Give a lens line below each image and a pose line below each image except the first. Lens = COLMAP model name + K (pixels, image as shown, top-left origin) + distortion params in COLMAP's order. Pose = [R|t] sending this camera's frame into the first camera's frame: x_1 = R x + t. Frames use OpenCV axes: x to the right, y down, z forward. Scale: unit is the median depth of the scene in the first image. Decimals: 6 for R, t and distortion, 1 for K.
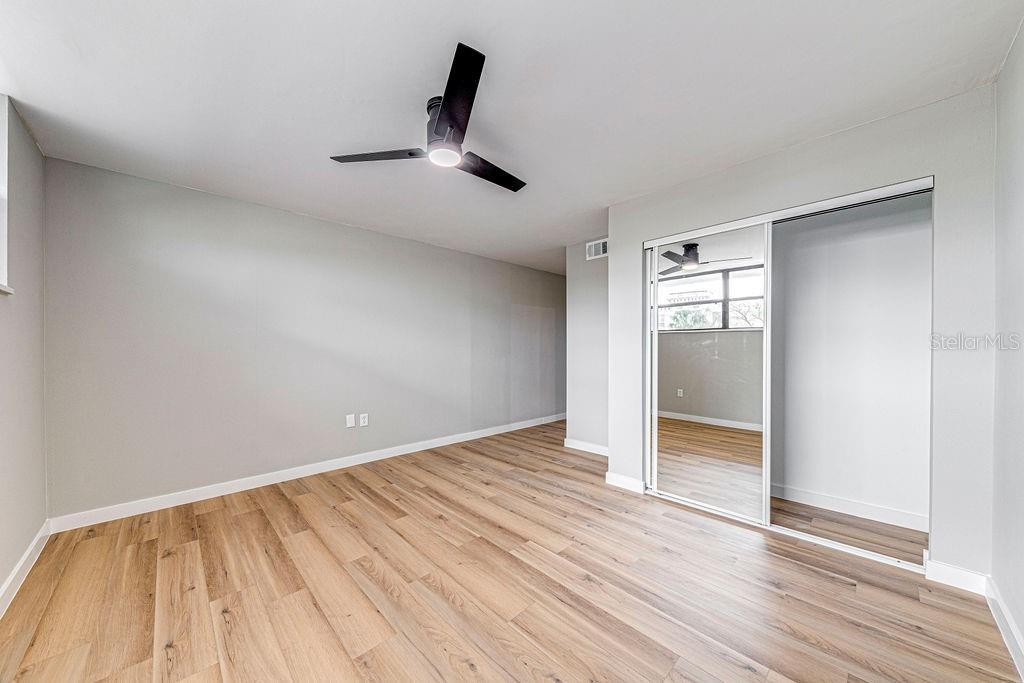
lens RADIAL K [[353.0, 0, 513.1], [0, 353.0, 345.5], [0, 0, 1]] dist [0.007336, -0.000081]
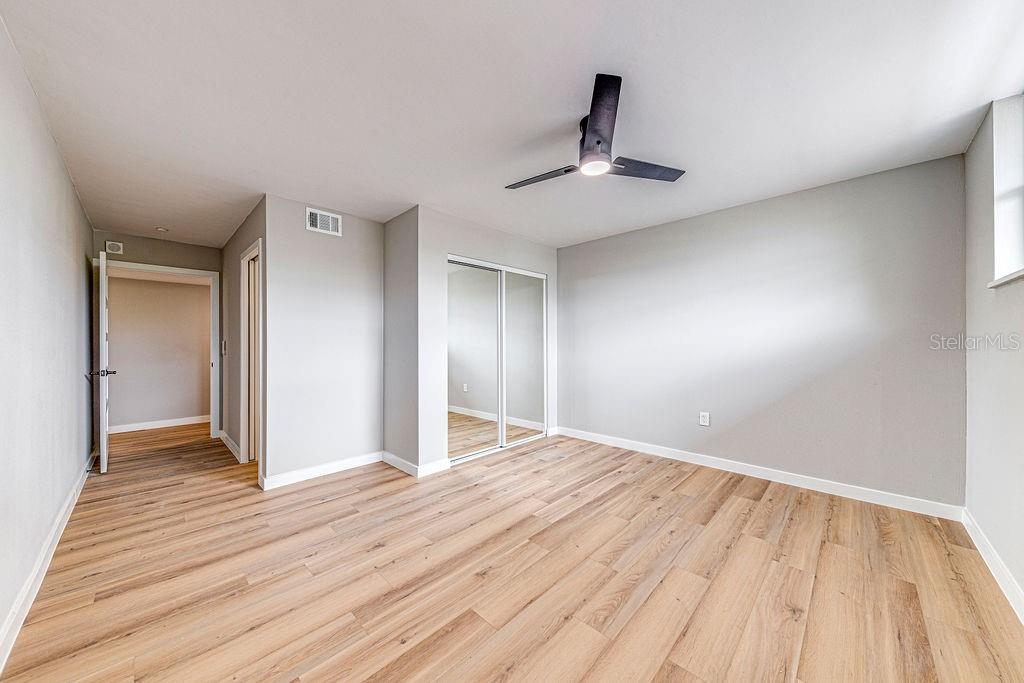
lens RADIAL K [[353.0, 0, 513.1], [0, 353.0, 345.5], [0, 0, 1]] dist [0.007336, -0.000081]
pose [[-0.027626, -0.004041, 0.999610, -0.879383], [-0.003273, 0.999987, 0.003952, 0.009193], [-0.999613, -0.003163, -0.027638, 0.897564]]
